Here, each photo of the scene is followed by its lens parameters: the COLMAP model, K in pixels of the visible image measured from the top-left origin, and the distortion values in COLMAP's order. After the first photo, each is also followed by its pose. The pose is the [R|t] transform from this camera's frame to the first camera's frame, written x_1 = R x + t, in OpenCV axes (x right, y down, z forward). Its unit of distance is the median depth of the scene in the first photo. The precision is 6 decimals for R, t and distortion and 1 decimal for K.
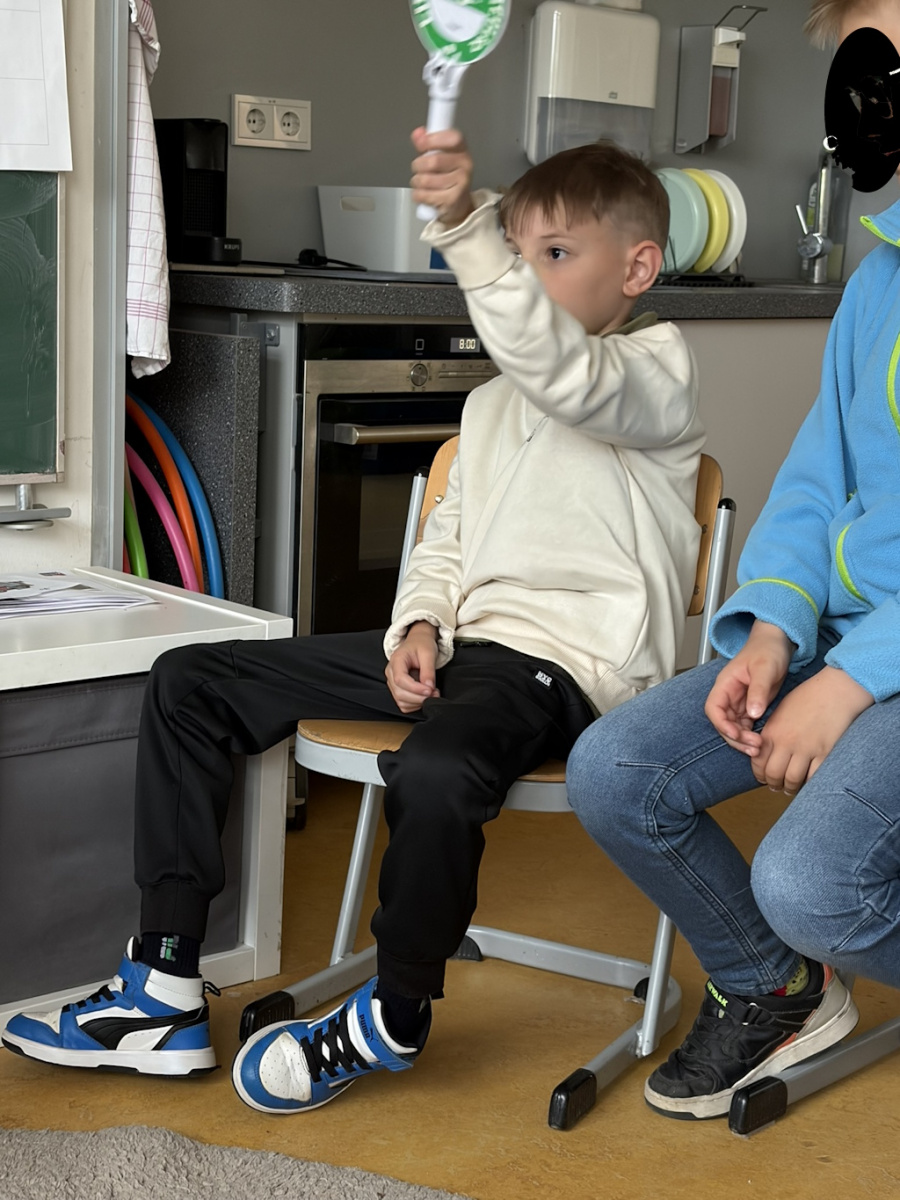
lens RADIAL K [[2040.1, 0, 450.0], [0, 2040.1, 600.0], [0, 0, 1]] dist [0.230075, -1.206041]
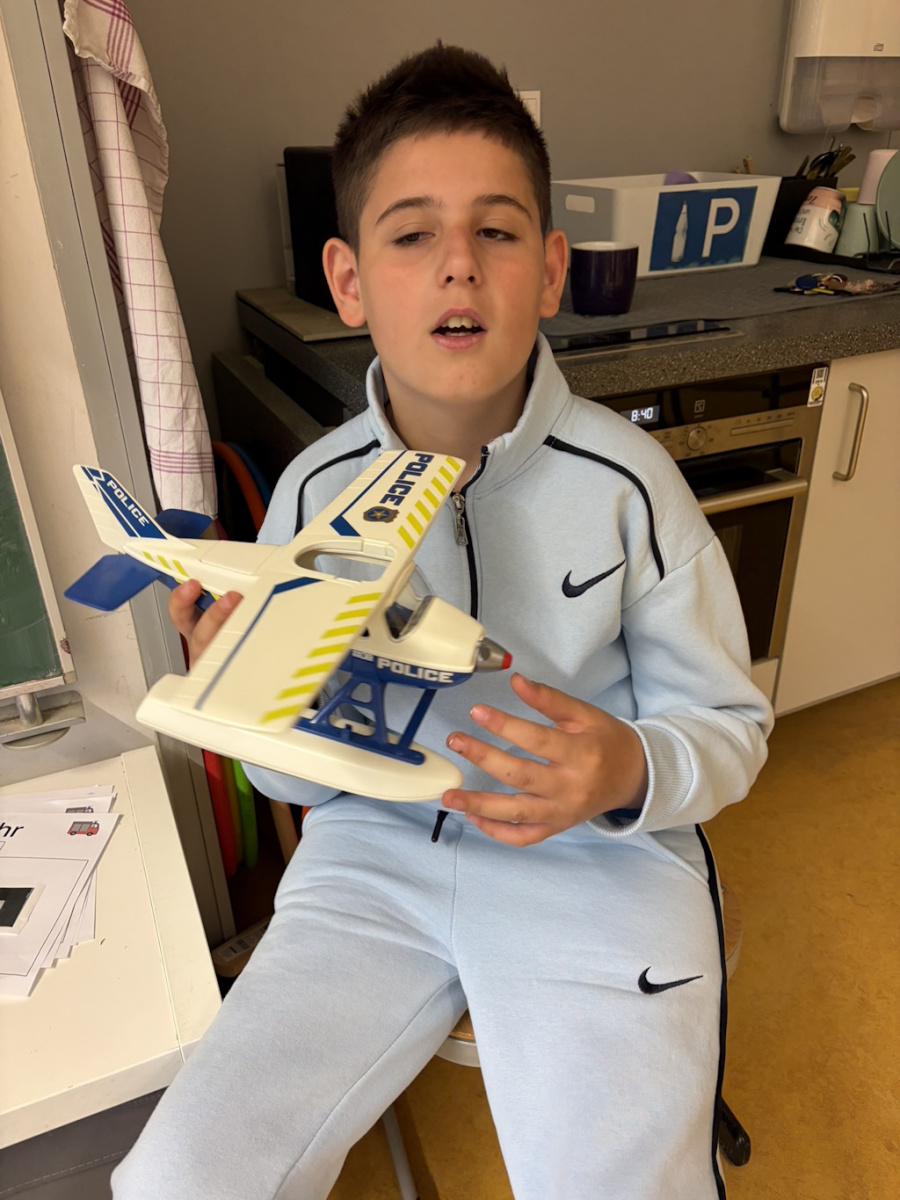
lens RADIAL K [[903.2, 0, 450.0], [0, 903.2, 600.0], [0, 0, 1]] dist [0.038082, -0.042514]
pose [[0.945738, 0.089888, -0.312249, 0.067875], [0.011490, 0.951121, 0.308604, -0.197935], [0.324726, -0.295446, 0.898479, 0.711071]]
